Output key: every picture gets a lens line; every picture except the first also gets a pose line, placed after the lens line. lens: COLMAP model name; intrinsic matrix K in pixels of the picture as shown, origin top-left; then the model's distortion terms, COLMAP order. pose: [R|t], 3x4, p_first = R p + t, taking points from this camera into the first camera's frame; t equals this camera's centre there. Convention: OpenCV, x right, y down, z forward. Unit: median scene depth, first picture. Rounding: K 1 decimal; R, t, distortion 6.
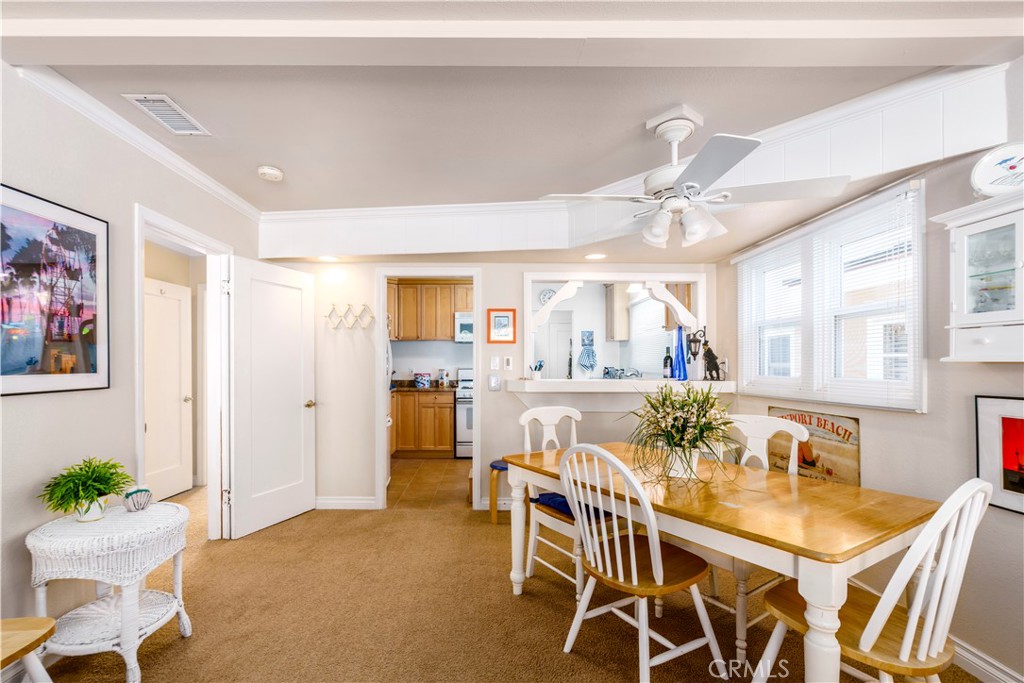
lens RADIAL K [[469.7, 0, 485.3], [0, 469.7, 363.2], [0, 0, 1]] dist [-0.002762, 0.000355]
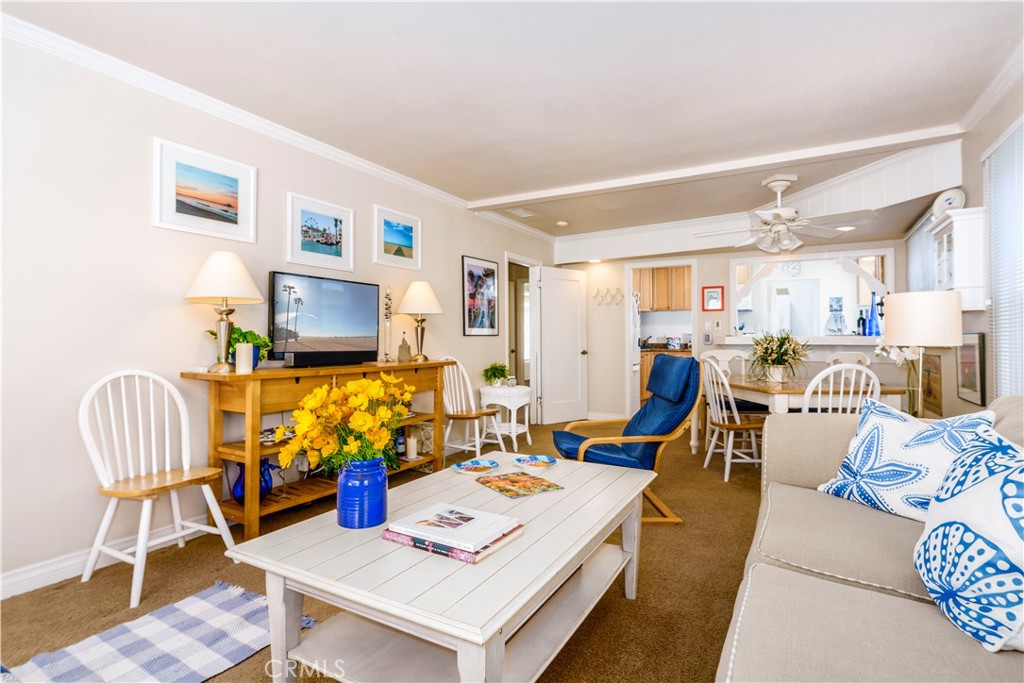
lens RADIAL K [[519.8, 0, 509.3], [0, 519.8, 337.5], [0, 0, 1]] dist [0.002982, 0.000218]
pose [[0.870570, -0.003478, -0.492032, 0.298006], [0.003595, 0.999993, -0.000708, 0.039620], [0.492032, -0.001153, 0.870577, -0.717213]]
